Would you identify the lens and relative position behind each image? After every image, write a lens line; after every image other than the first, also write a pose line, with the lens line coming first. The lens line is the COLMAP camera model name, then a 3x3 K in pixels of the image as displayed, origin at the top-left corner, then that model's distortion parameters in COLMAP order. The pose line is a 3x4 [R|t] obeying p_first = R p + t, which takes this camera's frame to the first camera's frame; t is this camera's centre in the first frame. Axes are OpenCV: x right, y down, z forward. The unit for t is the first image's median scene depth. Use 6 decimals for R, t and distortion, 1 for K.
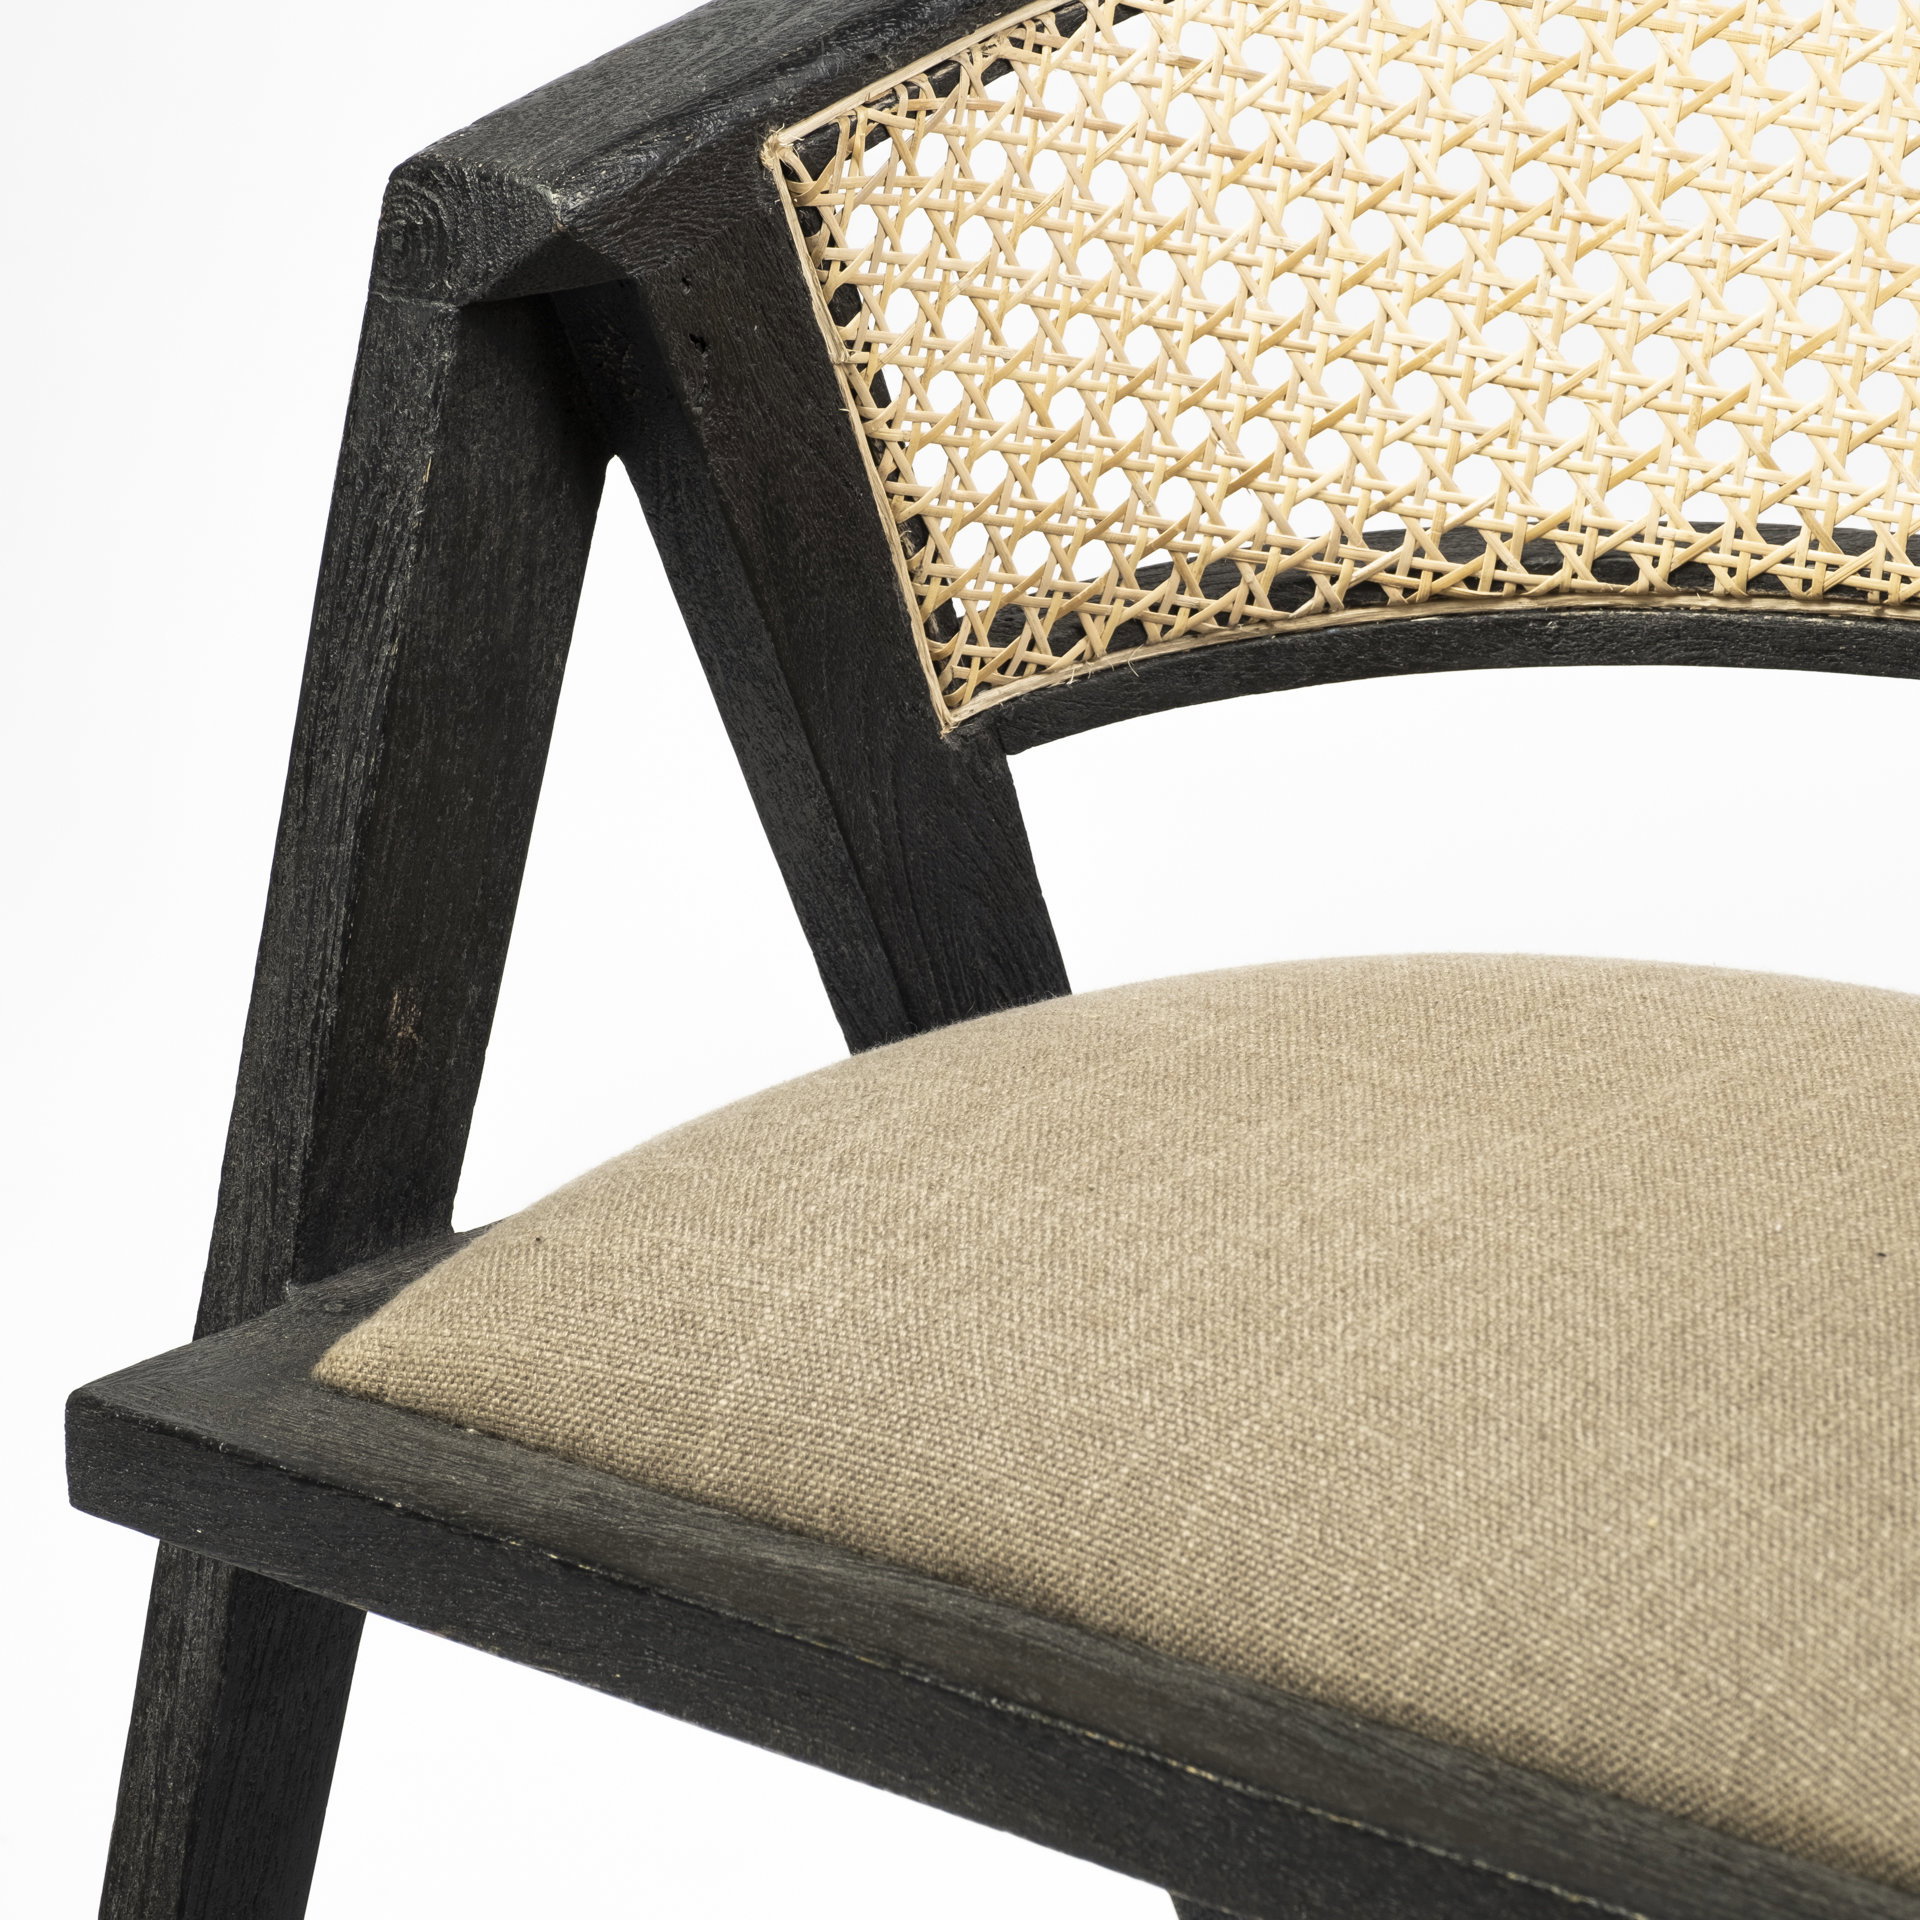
lens RADIAL K [[6769.0, 0, 962.7], [0, 6769.0, 1101.8], [0, 0, 1]] dist [0.350801, -4.577820]
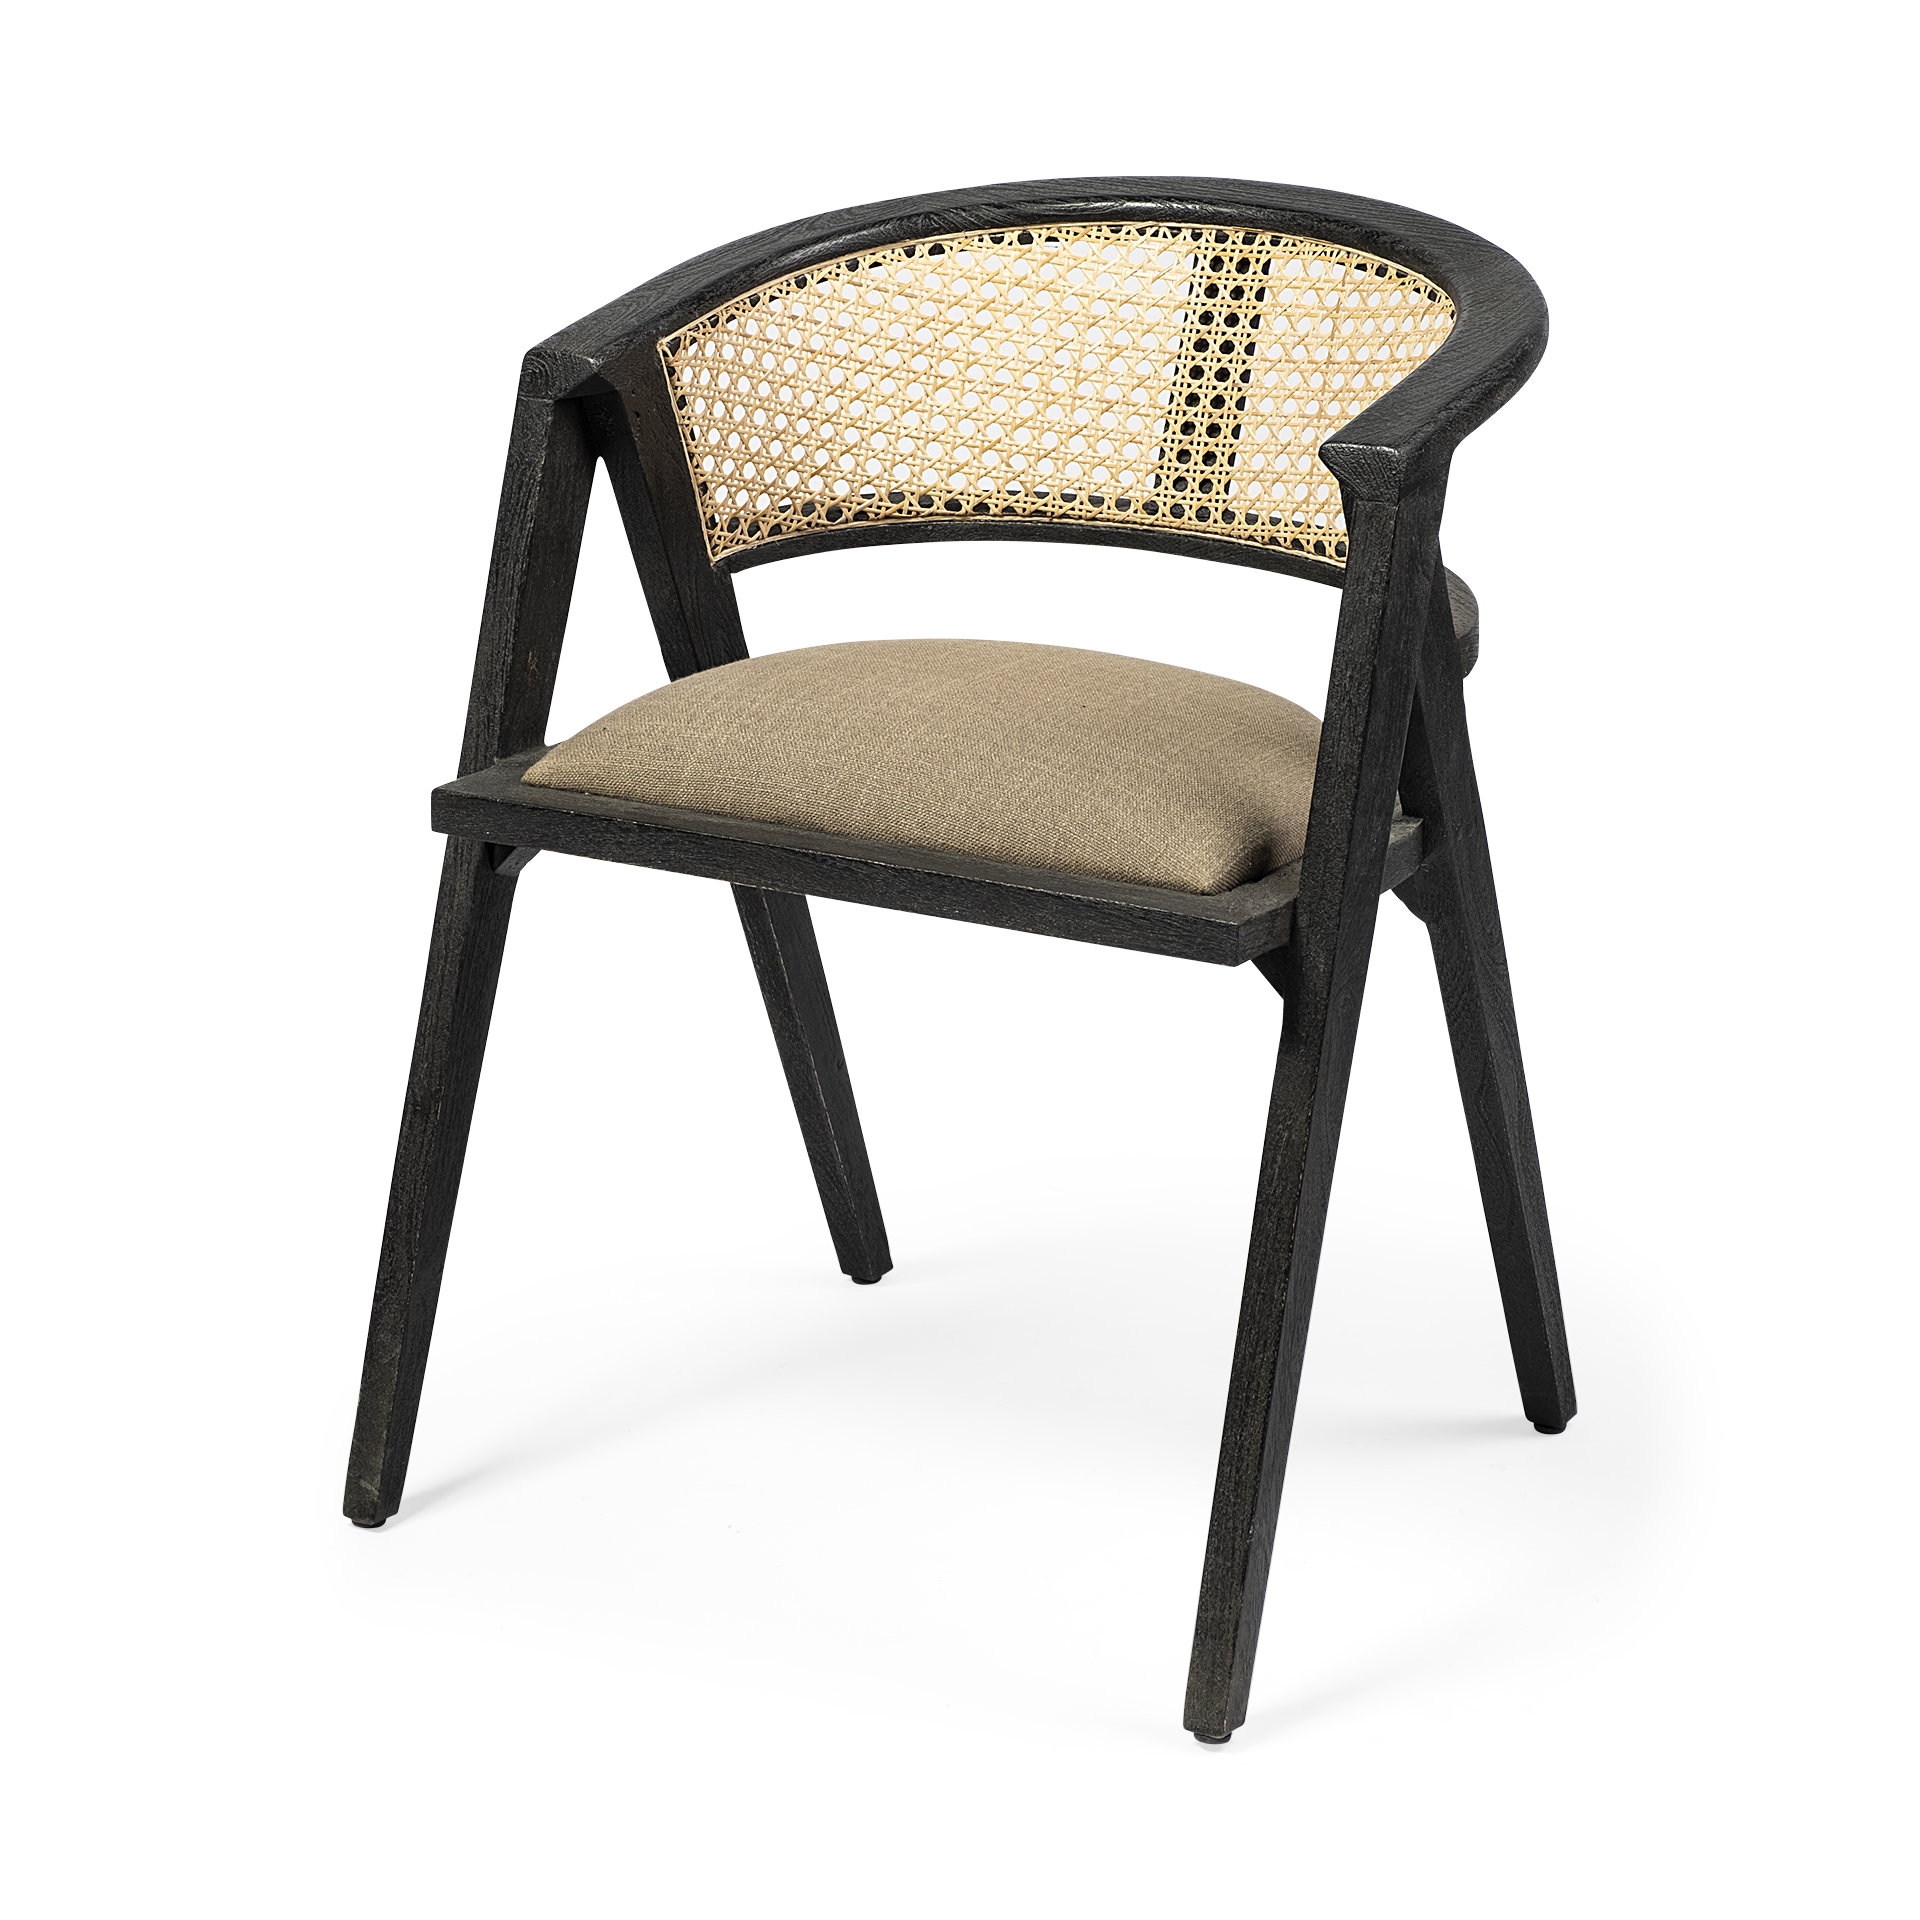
lens RADIAL K [[5065.8, 0, 1224.6], [0, 5065.8, 961.9], [0, 0, 1]] dist [0.179573, -1.827220]
pose [[0.975673, -0.026155, 0.217663, -0.253500], [0.035514, 0.998600, -0.039200, 0.193956], [-0.216333, 0.045976, 0.975236, -1.023852]]
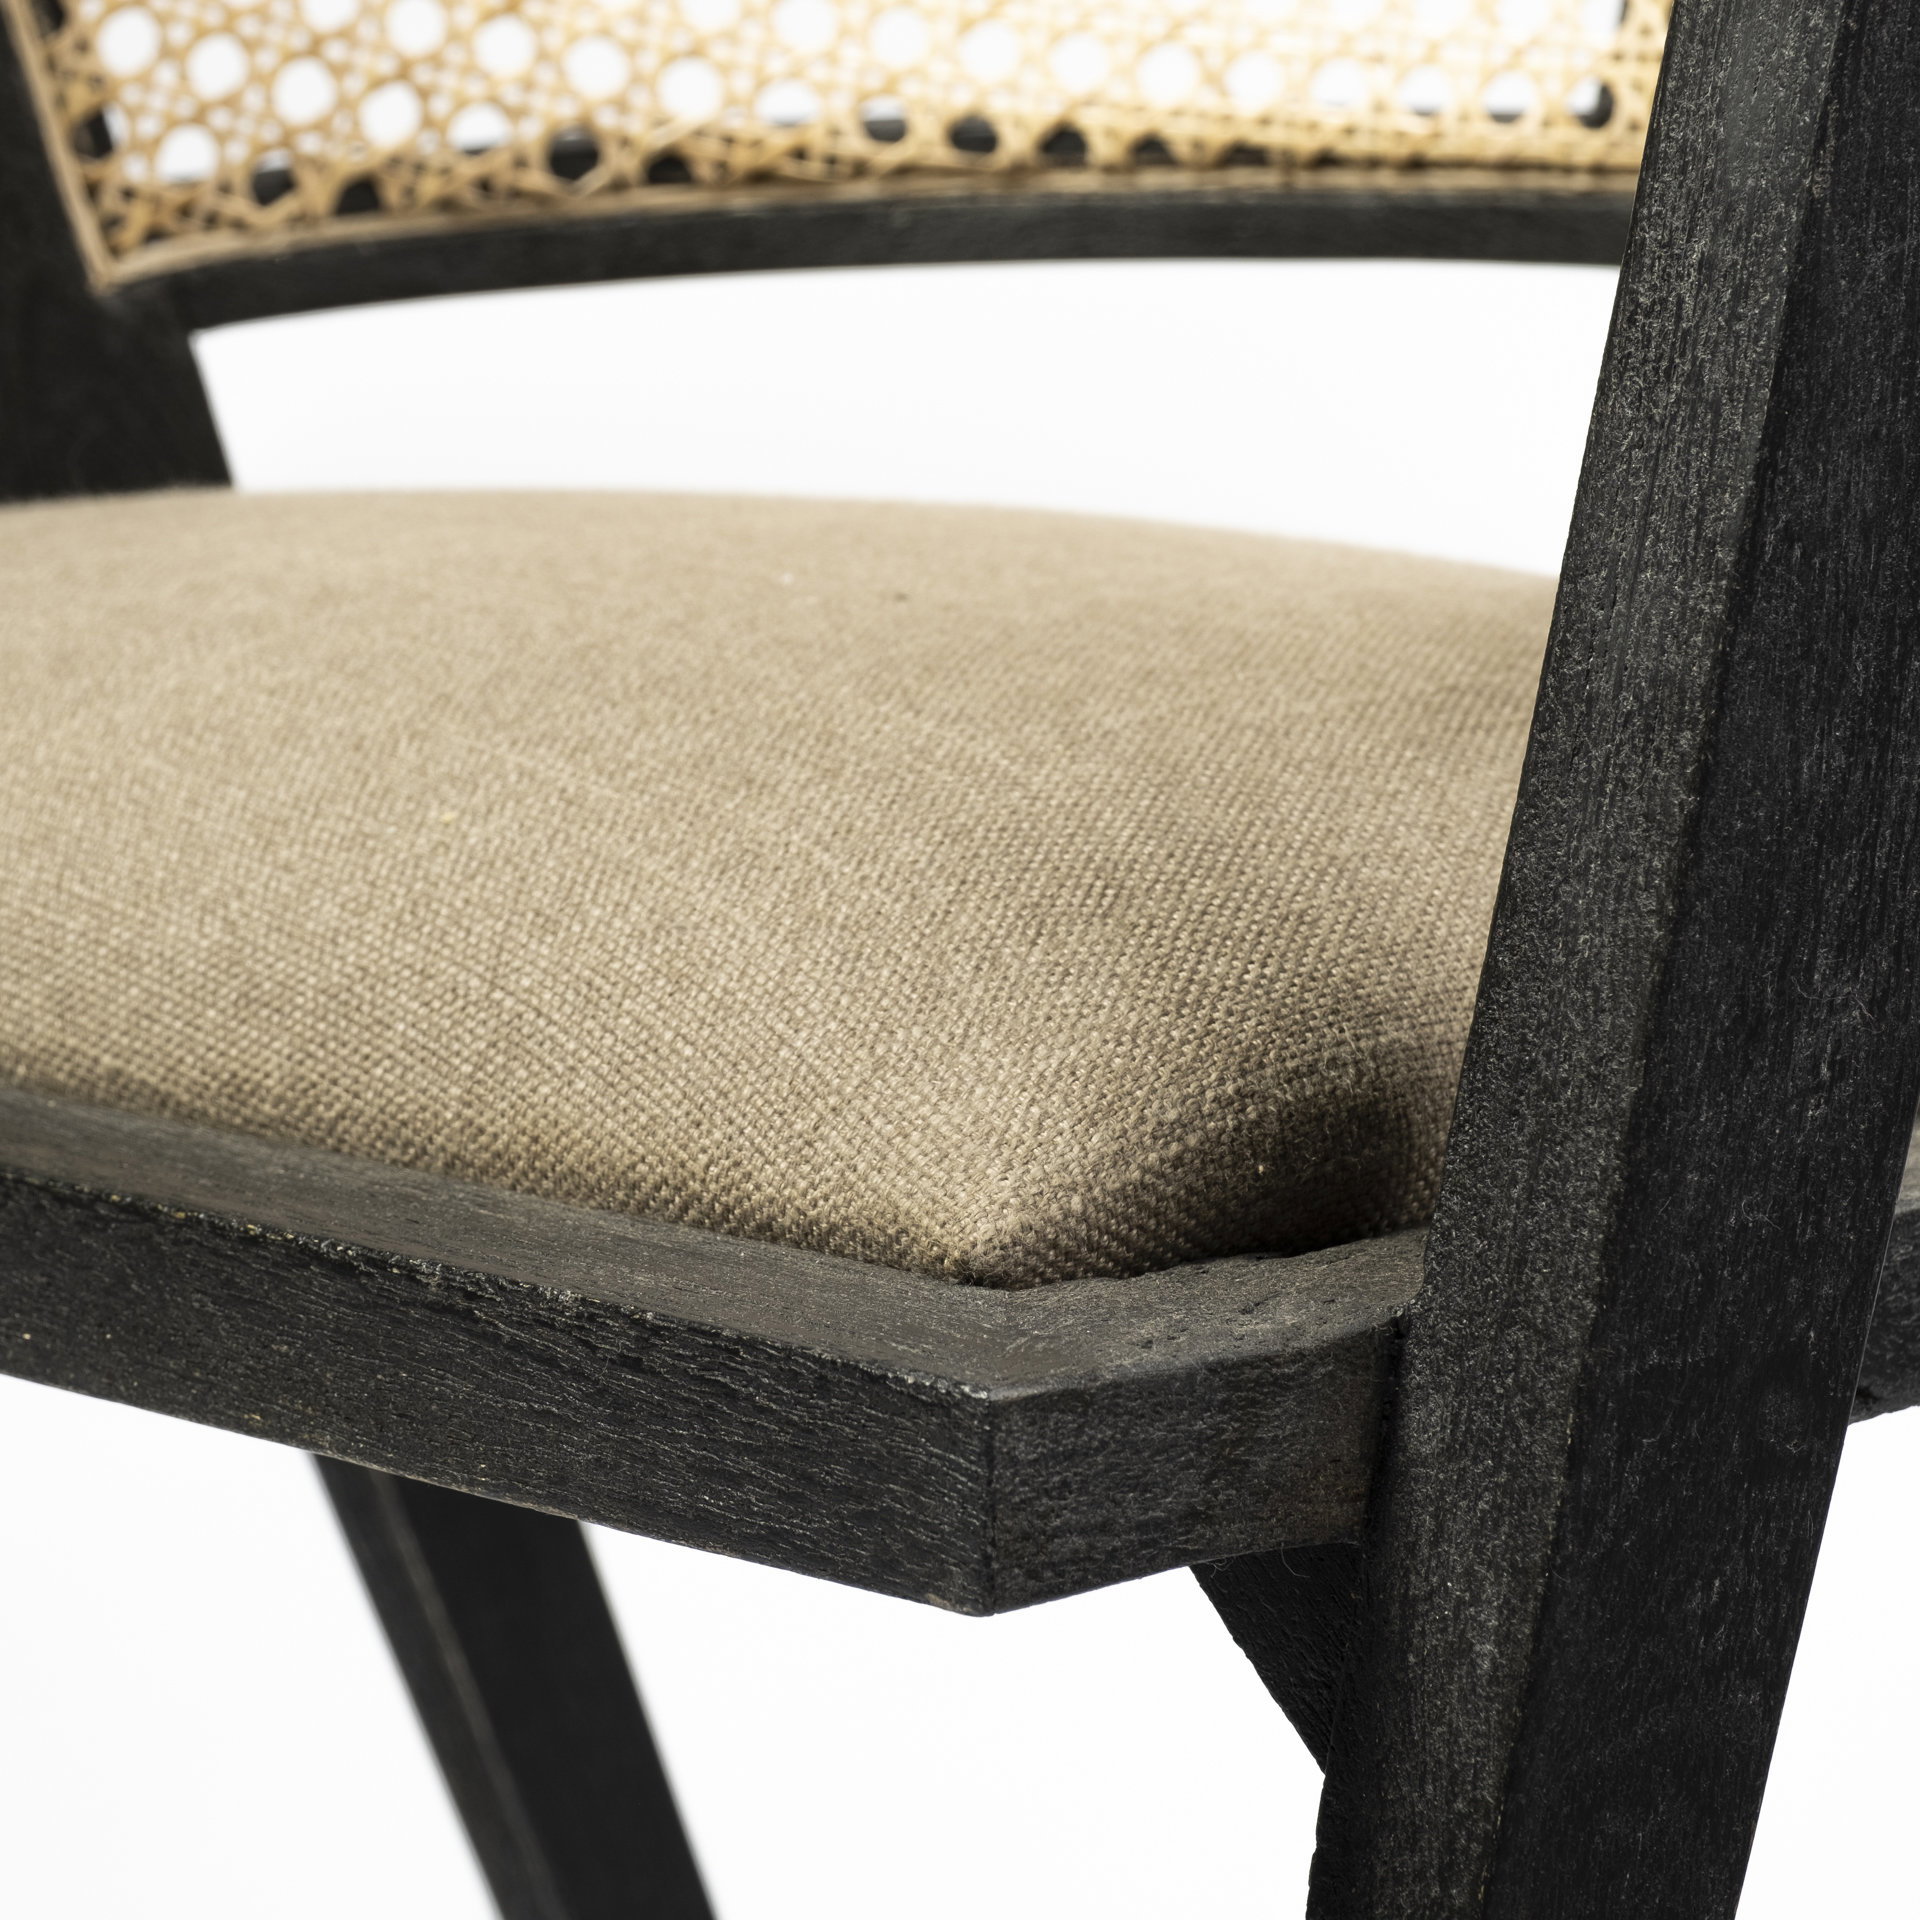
lens RADIAL K [[6769.0, 0, 962.7], [0, 6769.0, 1101.8], [0, 0, 1]] dist [0.350801, -4.577820]
pose [[0.994218, 0.031470, -0.102667, 0.189379], [-0.047203, 0.986846, -0.154616, 0.164613], [0.096451, 0.158568, 0.982626, 0.245289]]
